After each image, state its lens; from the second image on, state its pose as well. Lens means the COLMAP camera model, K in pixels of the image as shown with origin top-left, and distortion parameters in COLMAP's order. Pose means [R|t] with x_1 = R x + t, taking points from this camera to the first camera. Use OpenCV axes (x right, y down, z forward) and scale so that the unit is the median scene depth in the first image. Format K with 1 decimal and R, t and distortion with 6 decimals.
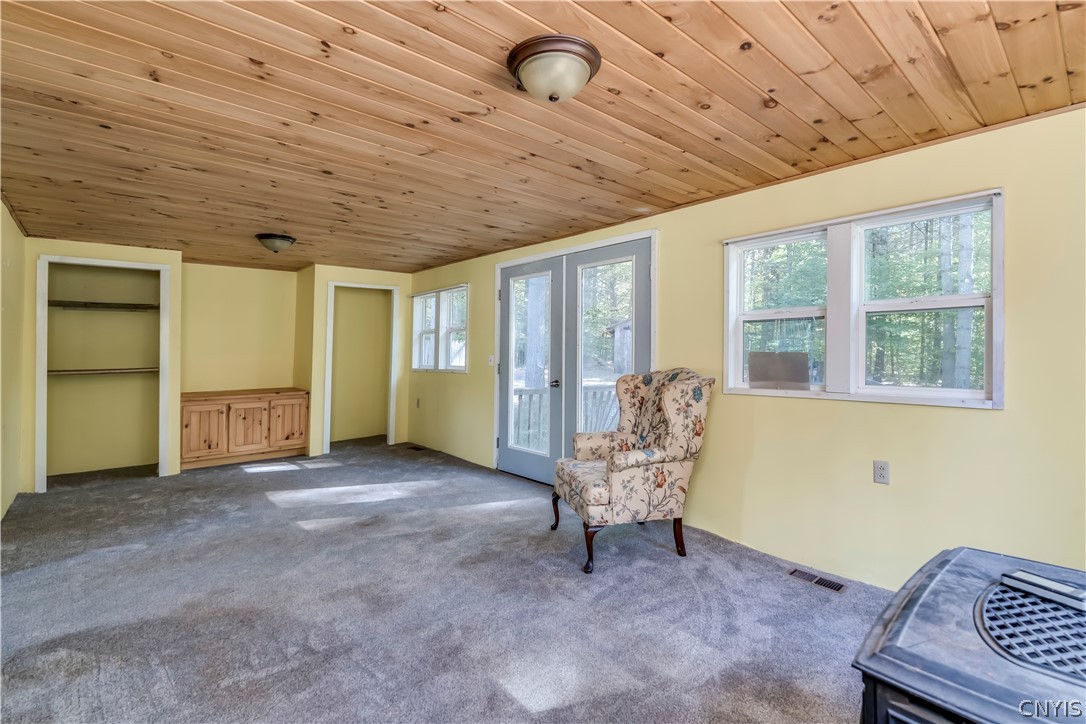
lens RADIAL K [[495.3, 0, 542.2], [0, 495.3, 374.0], [0, 0, 1]] dist [-0.000587, -0.000052]
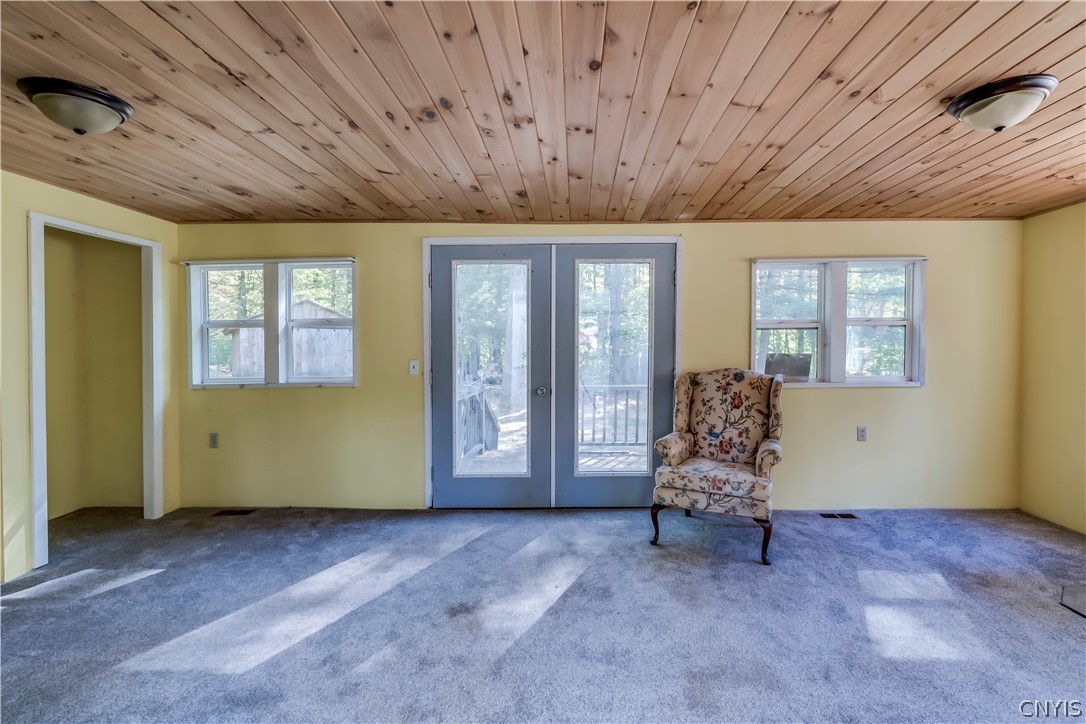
lens RADIAL K [[495.3, 0, 564.8], [0, 495.3, 373.7], [0, 0, 1]] dist [-0.000587, -0.000052]
pose [[0.665035, -0.028061, 0.746285, -0.627650], [0.039948, 0.999200, 0.001972, -0.009360], [-0.745743, 0.028501, 0.665624, 0.409792]]
